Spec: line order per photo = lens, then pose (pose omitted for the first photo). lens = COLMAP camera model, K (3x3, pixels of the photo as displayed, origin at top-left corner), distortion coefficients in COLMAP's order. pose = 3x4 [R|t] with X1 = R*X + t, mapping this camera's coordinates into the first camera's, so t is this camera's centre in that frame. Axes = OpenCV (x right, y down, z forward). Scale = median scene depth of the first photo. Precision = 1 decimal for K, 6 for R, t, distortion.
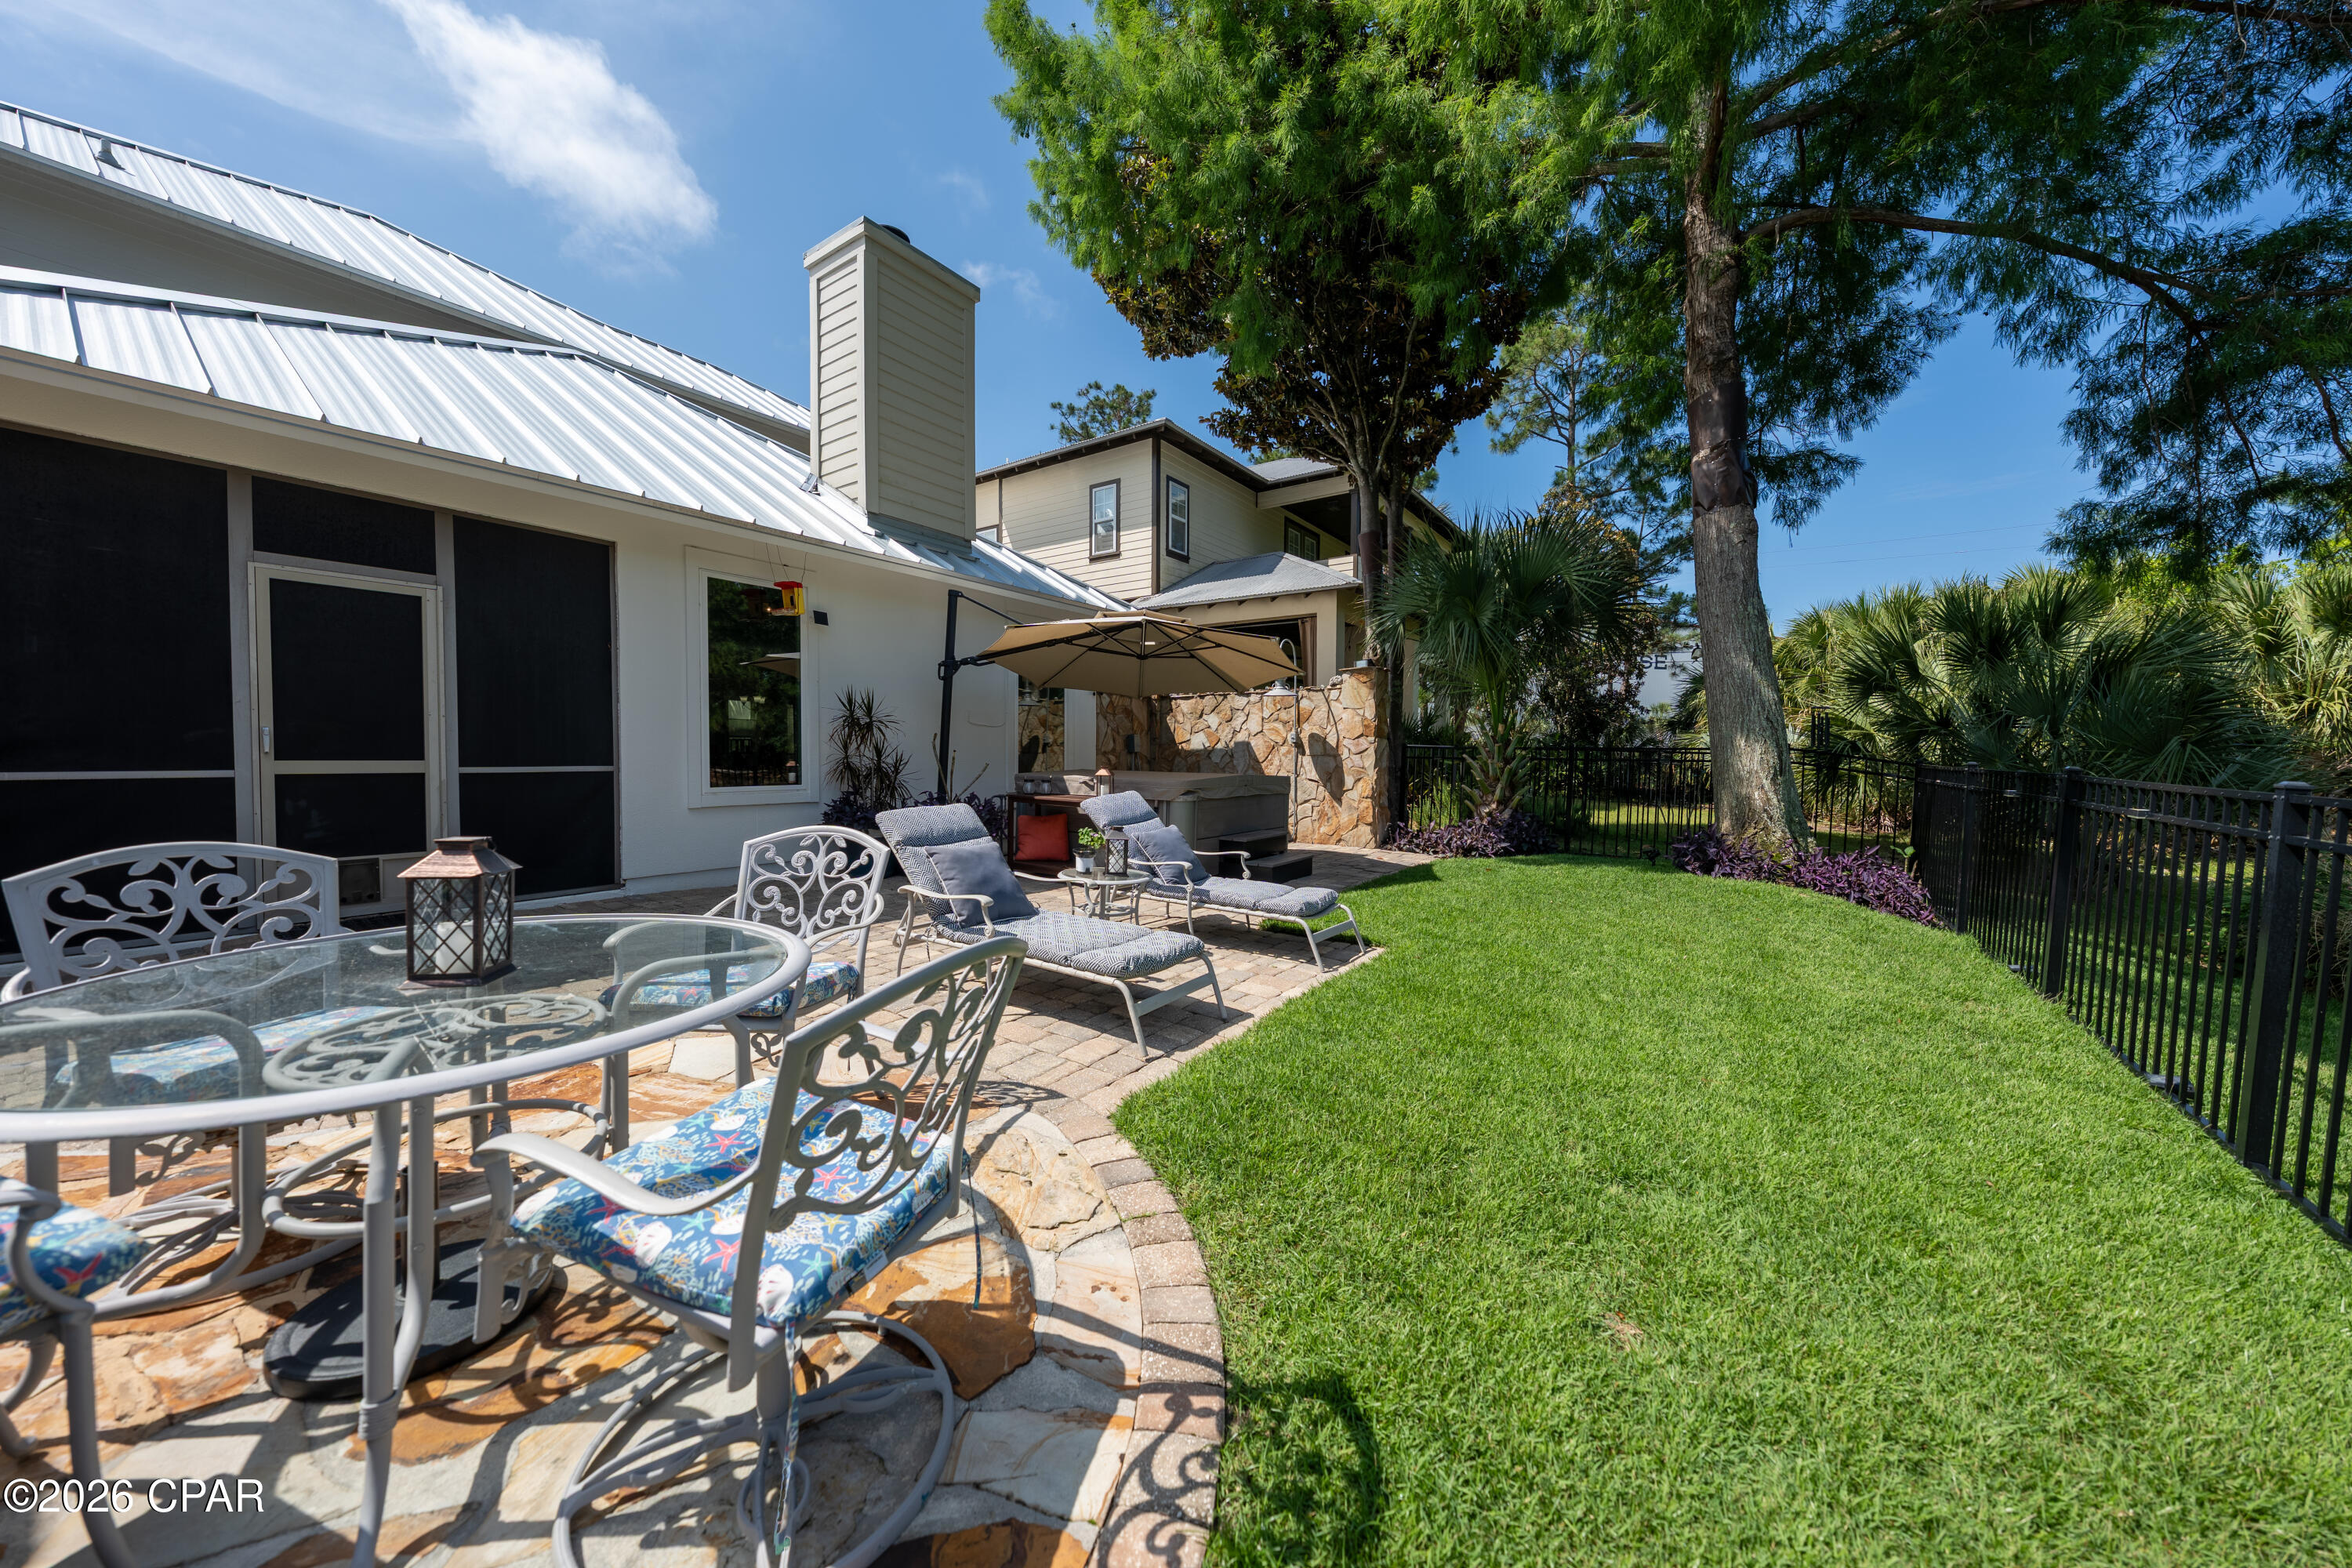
lens RADIAL K [[803.6, 0, 1182.9], [0, 803.6, 774.4], [0, 0, 1]] dist [-0.012426, 0.003516]
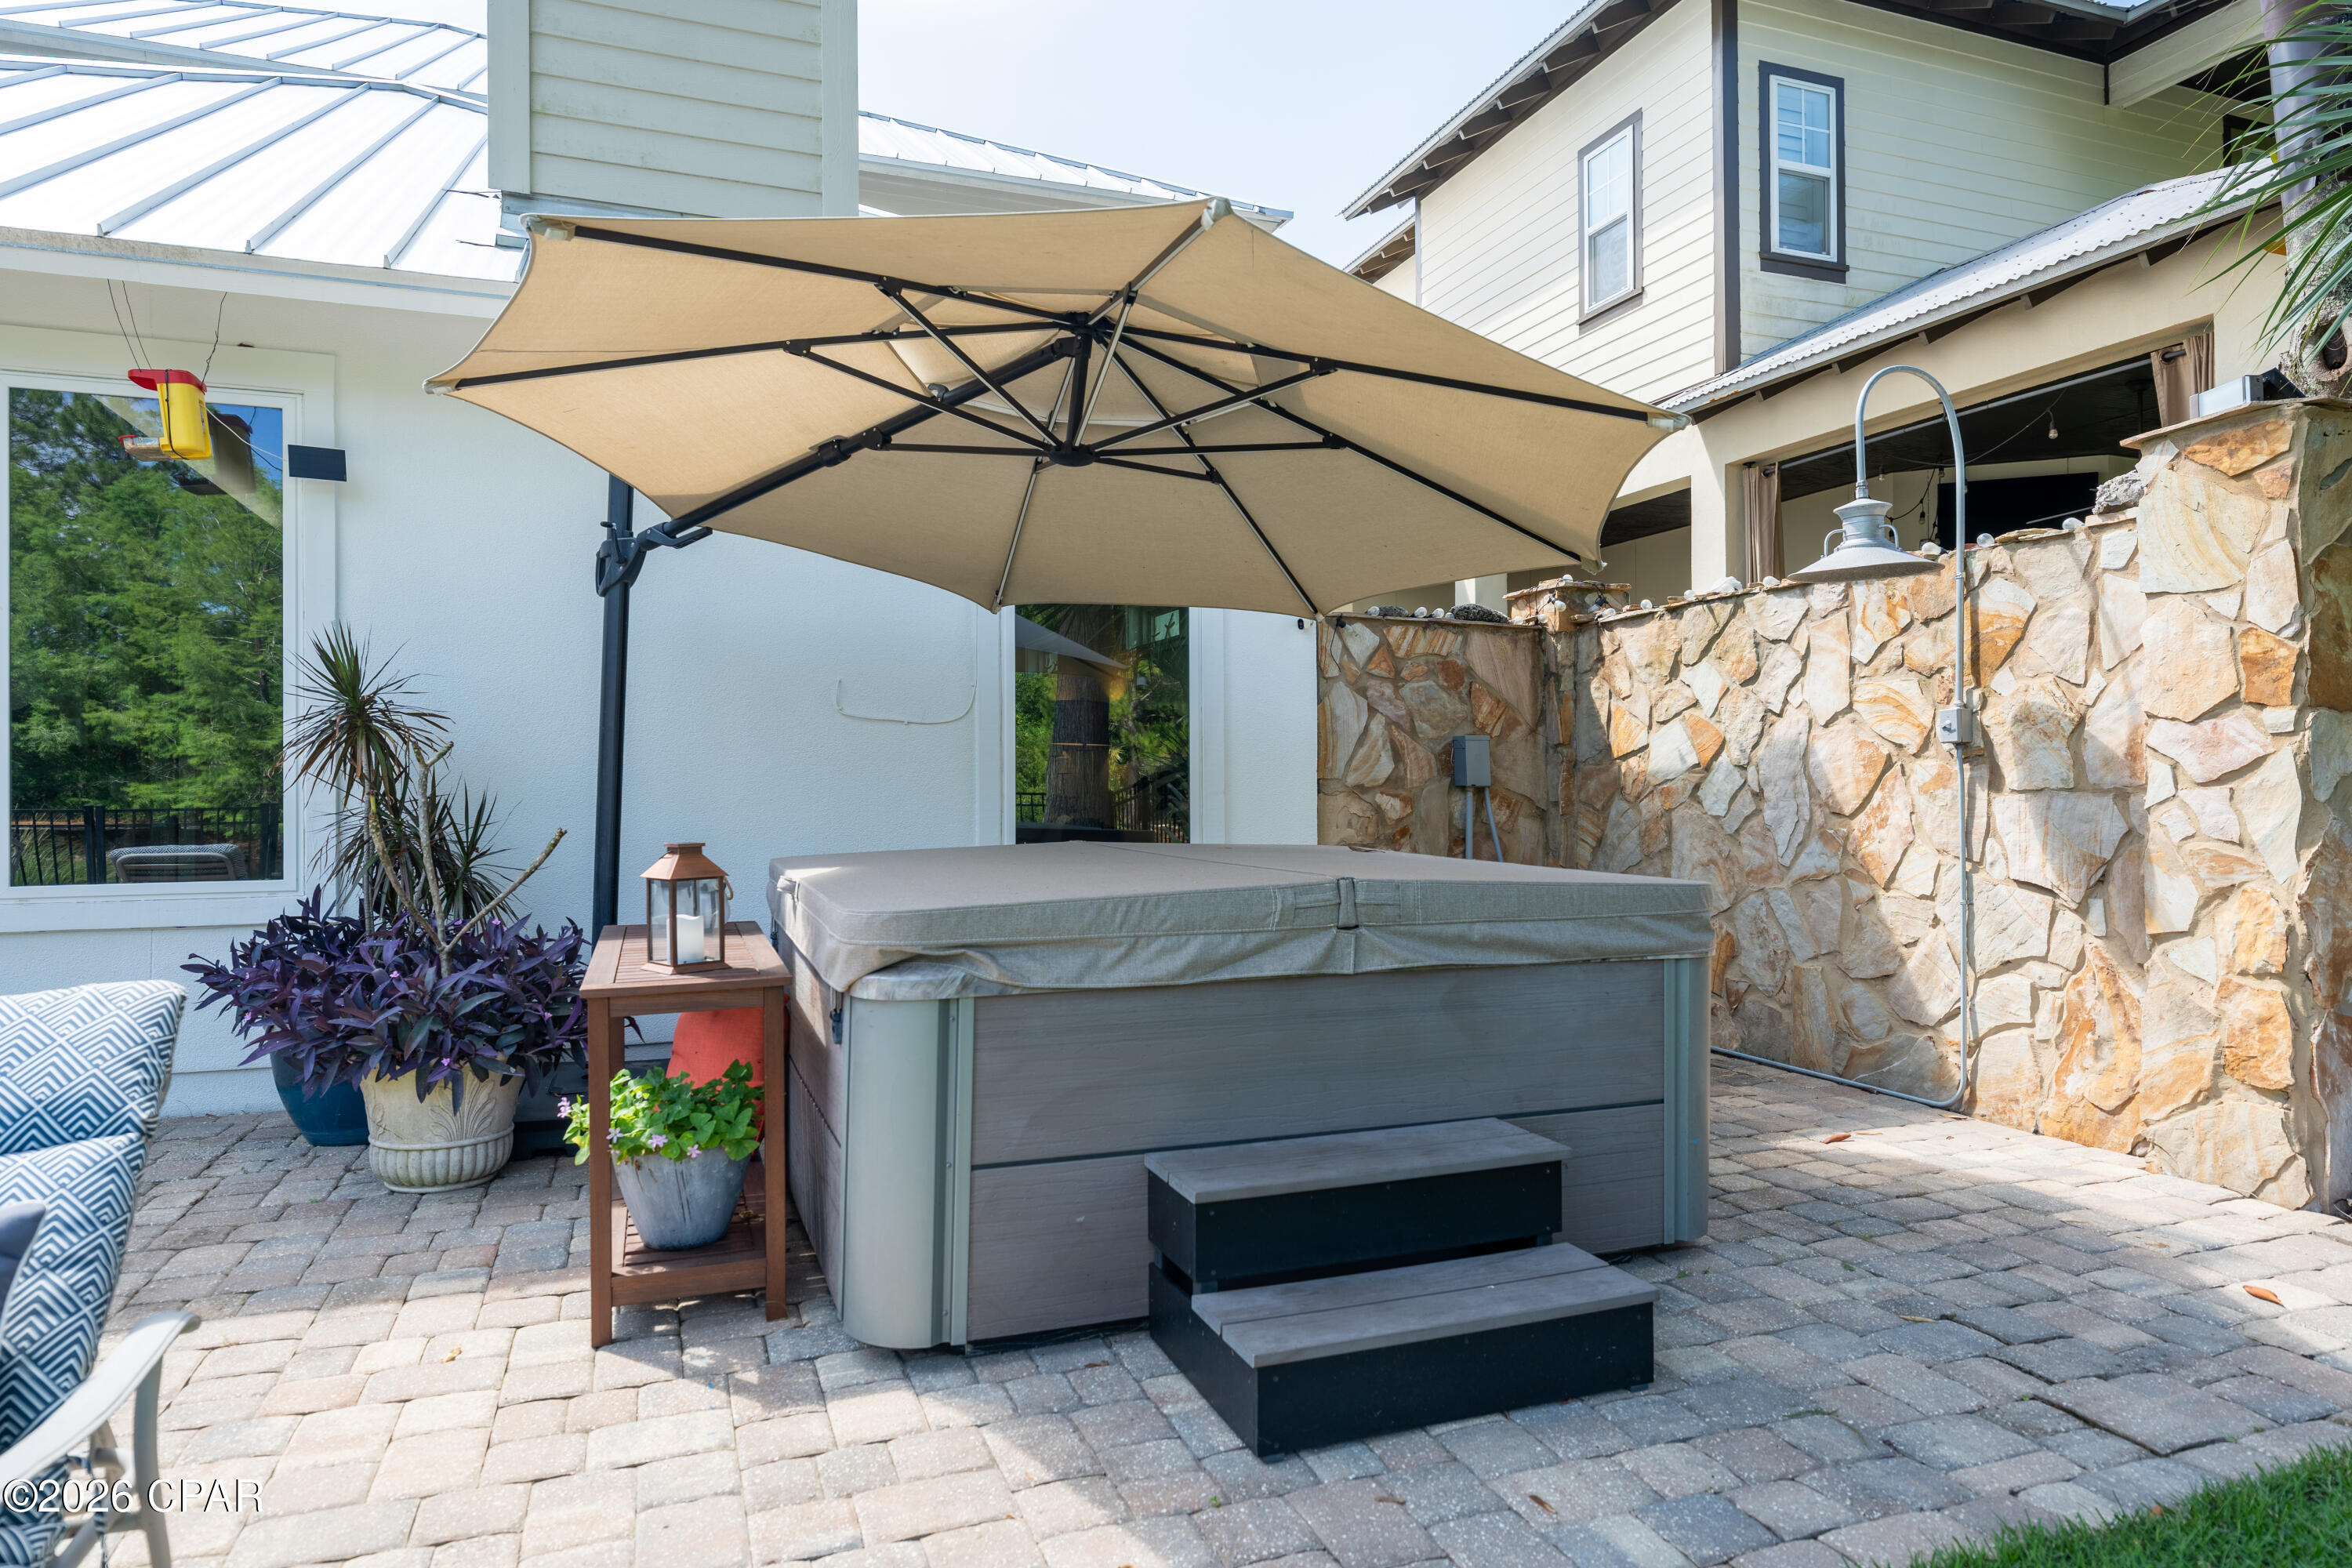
lens RADIAL K [[1368.1, 0, 1170.8], [0, 1368.1, 770.6], [0, 0, 1]] dist [0.000438, 0.000173]
pose [[0.807969, -0.018351, -0.588940, 0.192329], [-0.005114, 0.999259, -0.038152, -0.011540], [0.589203, 0.033837, 0.807276, 0.463327]]
